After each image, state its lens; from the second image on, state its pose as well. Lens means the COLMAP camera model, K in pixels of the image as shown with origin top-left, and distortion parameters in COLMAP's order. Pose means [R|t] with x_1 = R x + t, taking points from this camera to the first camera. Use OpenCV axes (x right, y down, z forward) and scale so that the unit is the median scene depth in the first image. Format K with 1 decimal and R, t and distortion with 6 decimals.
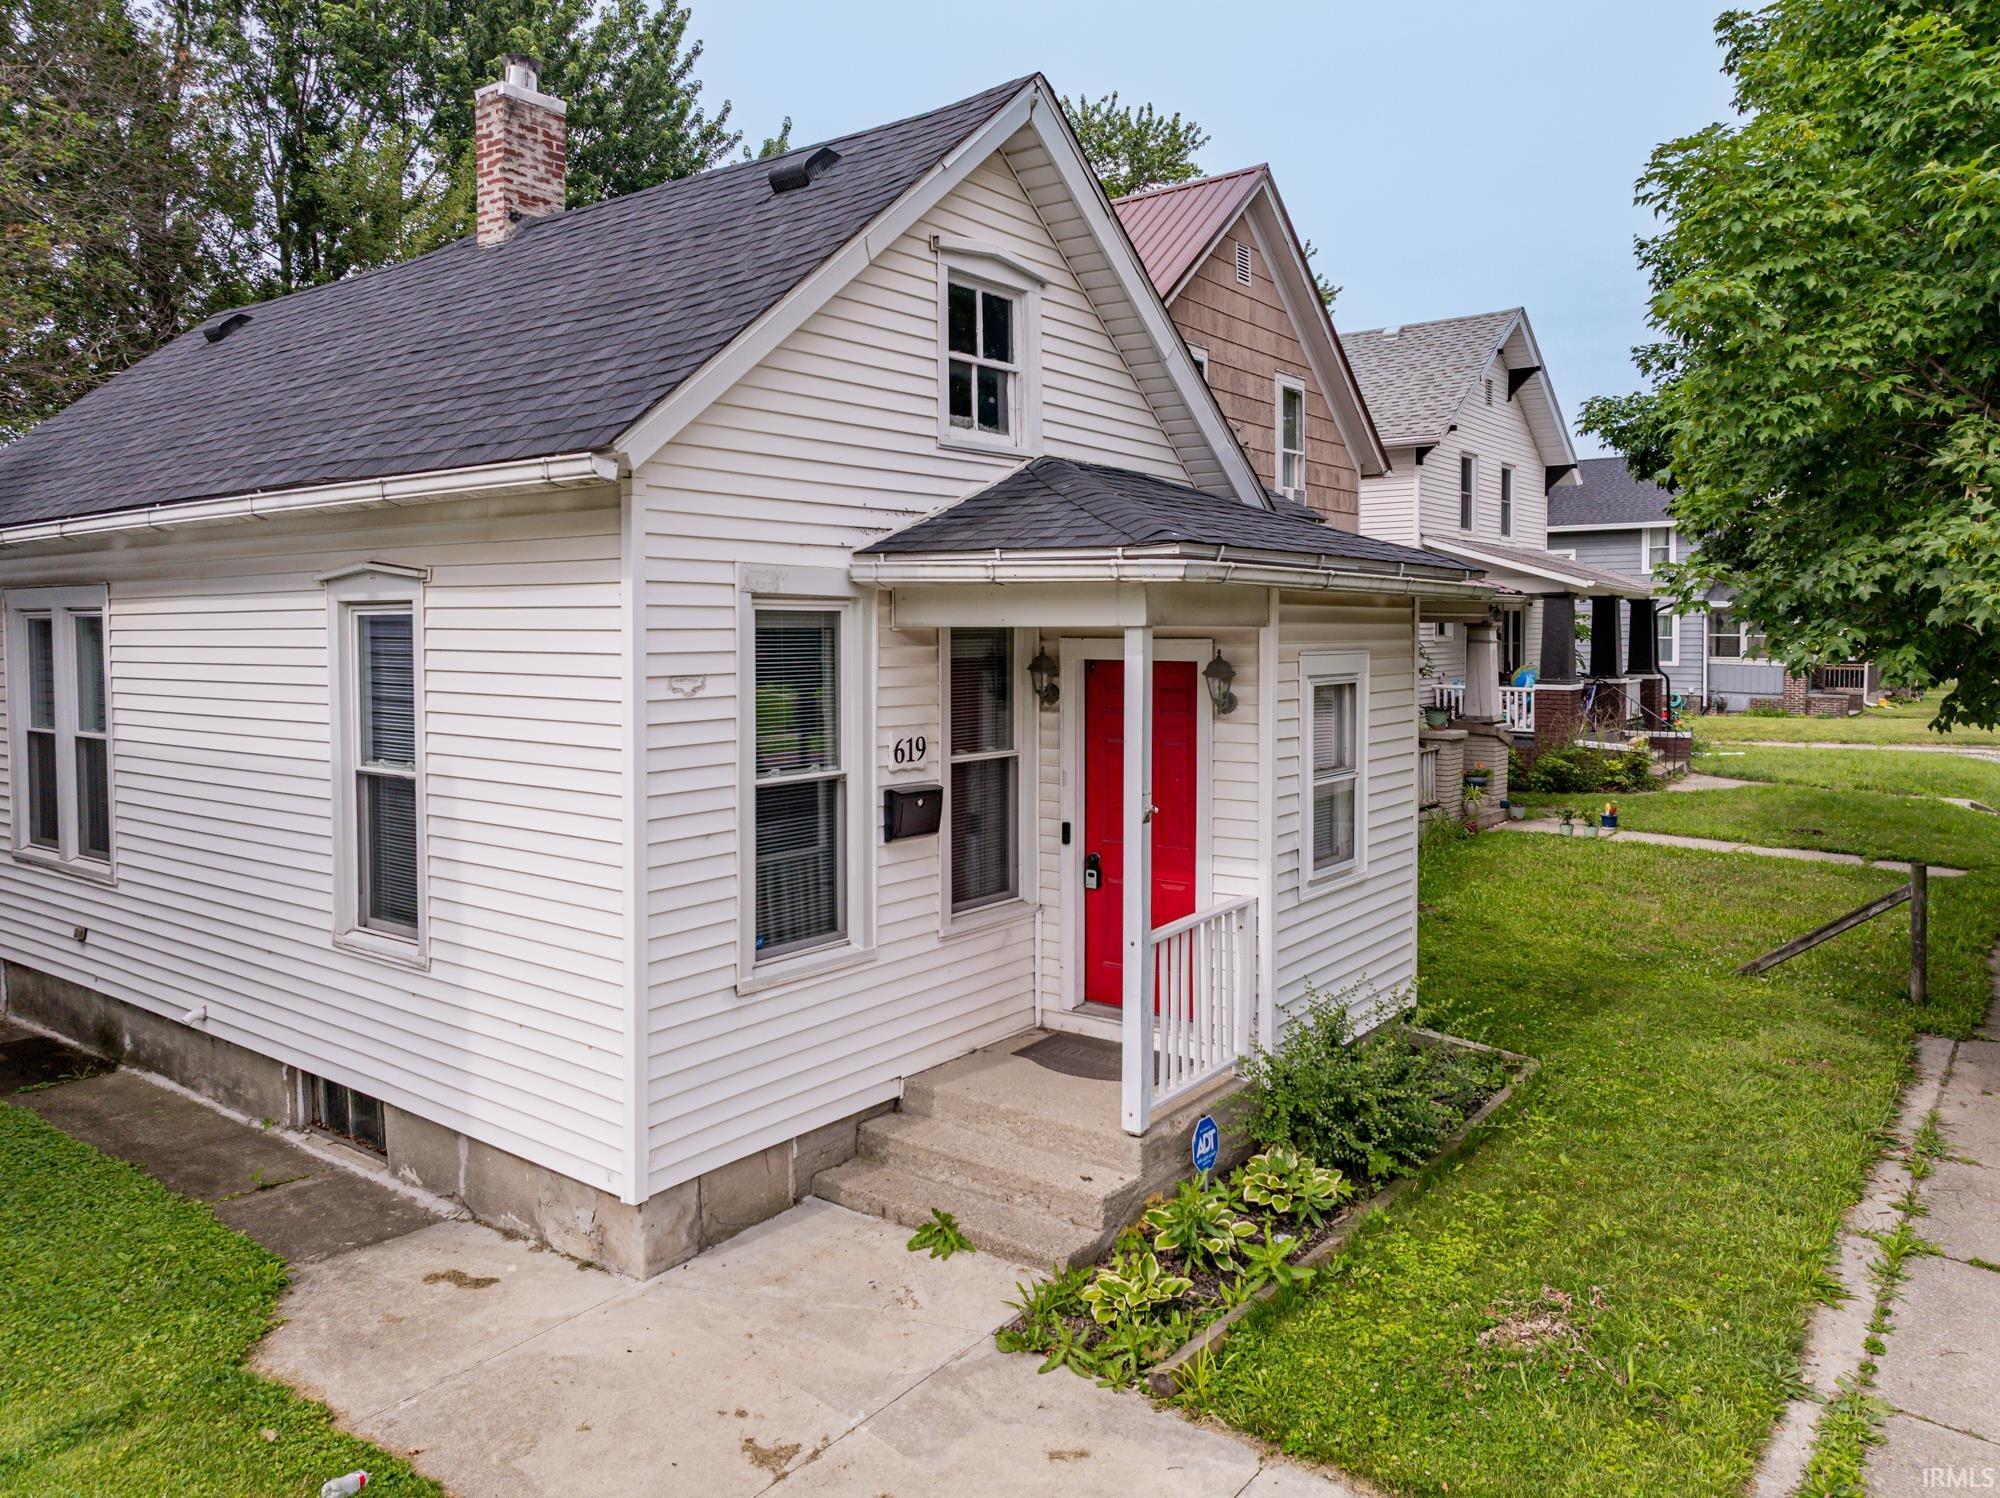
lens RADIAL K [[1396.0, 0, 1000.0], [0, 1396.0, 684.0], [0, 0, 1]] dist [-0.005880, -0.002341]
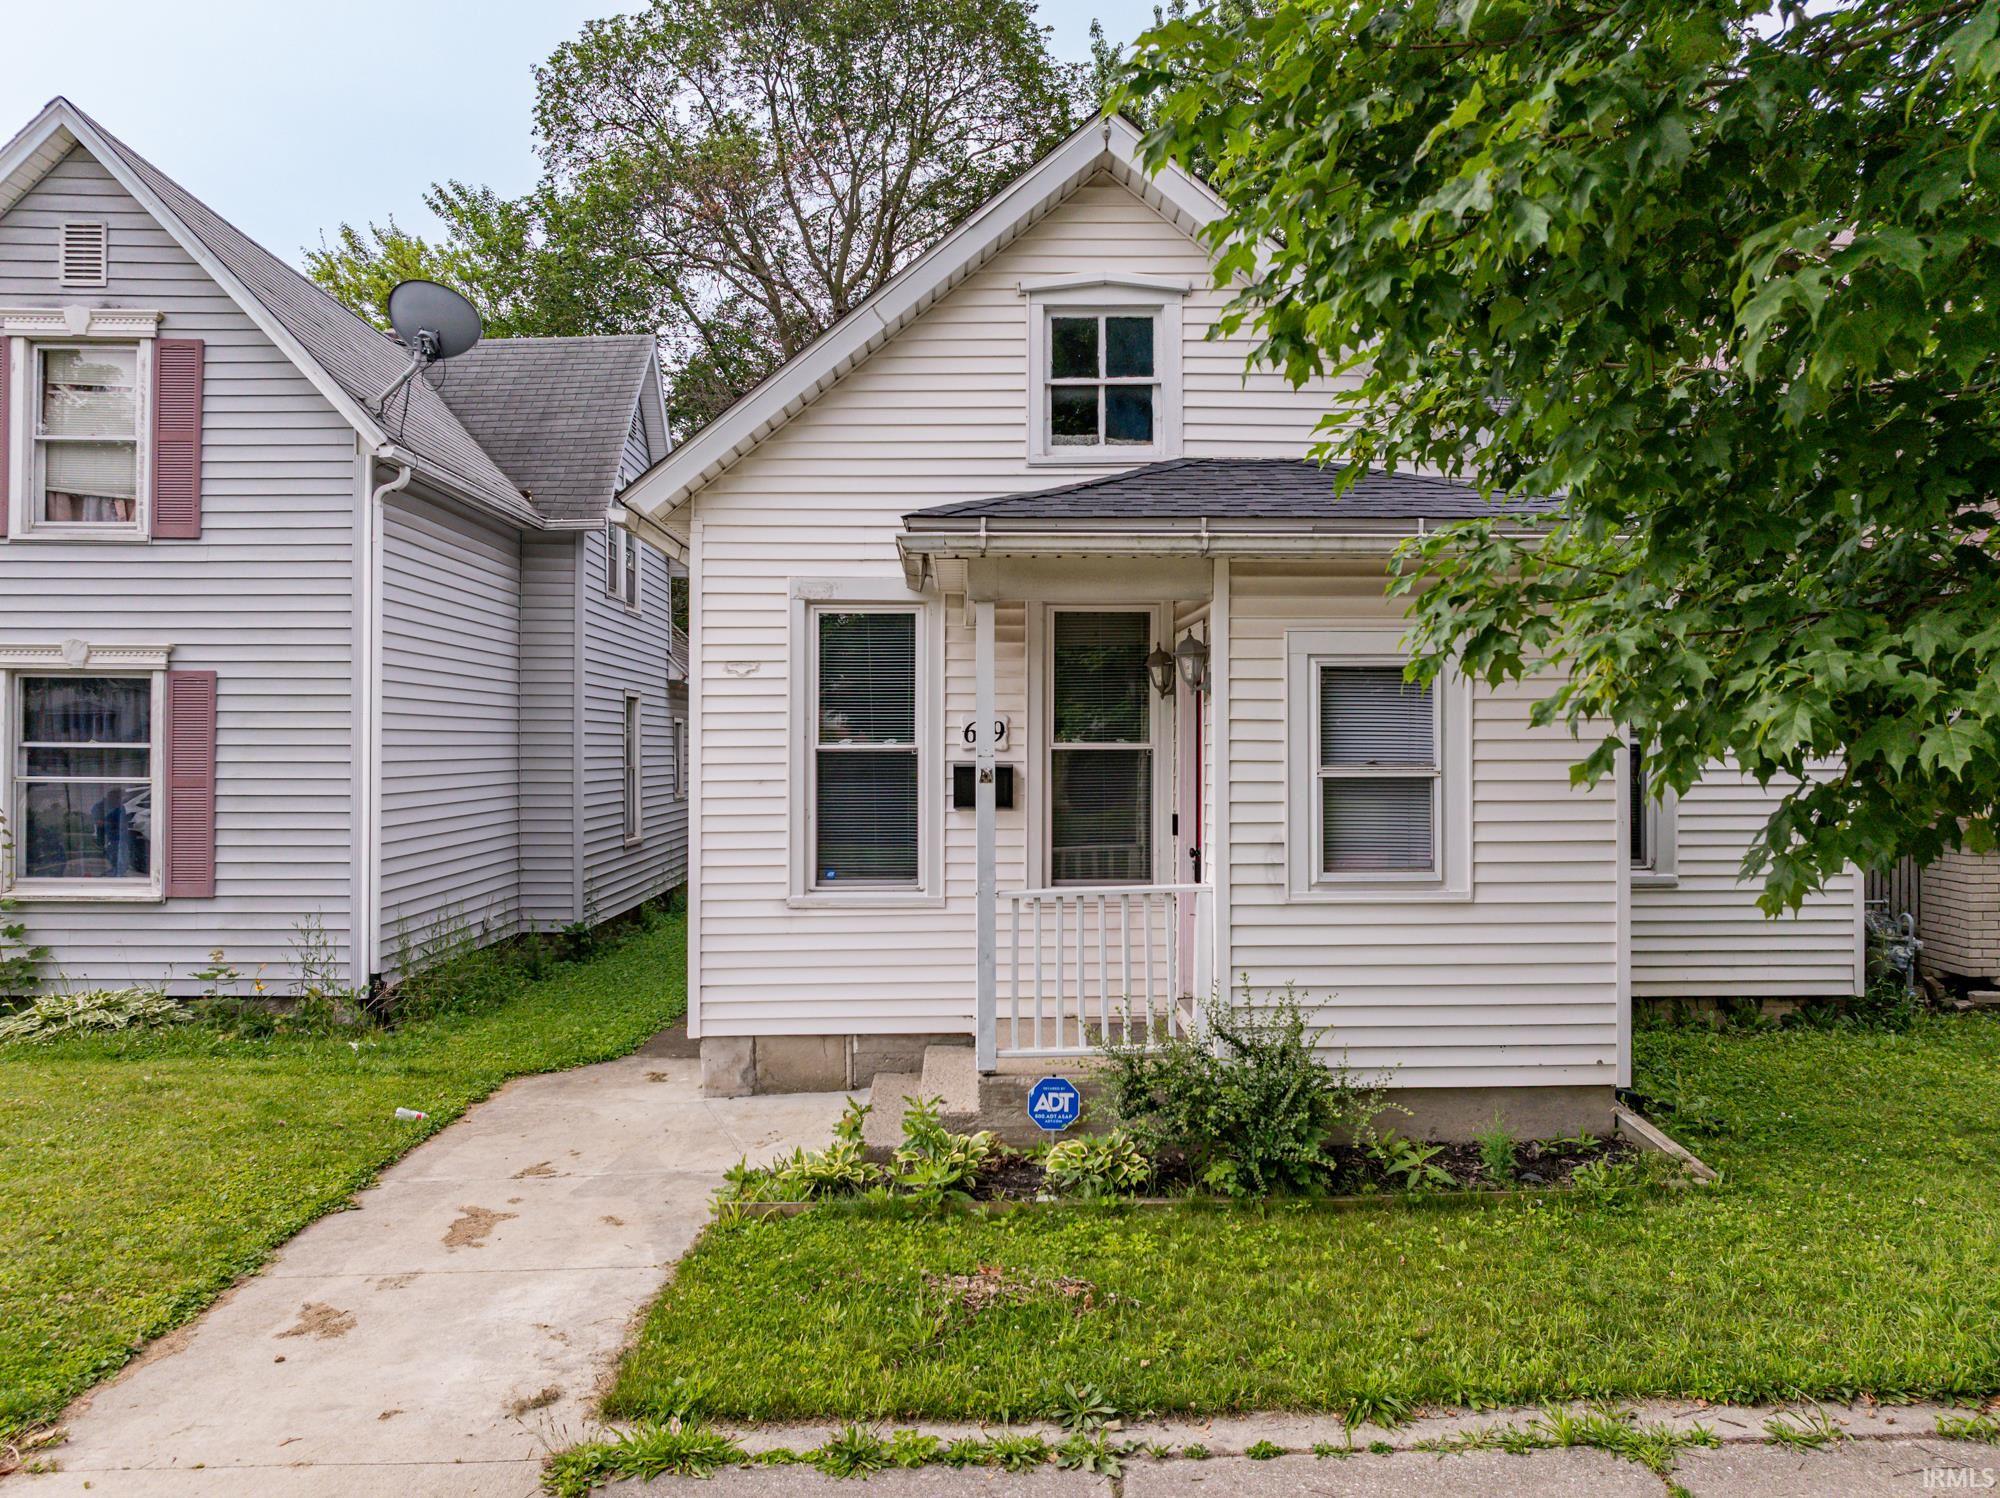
lens RADIAL K [[1378.1, 0, 1000.0], [0, 1378.1, 749.0], [0, 0, 1]] dist [0.002432, -0.000498]
pose [[0.628715, 0.002678, -0.777631, 0.894152], [-0.028090, 0.999420, -0.019268, 0.089264], [0.777128, 0.033958, 0.628426, 0.319744]]
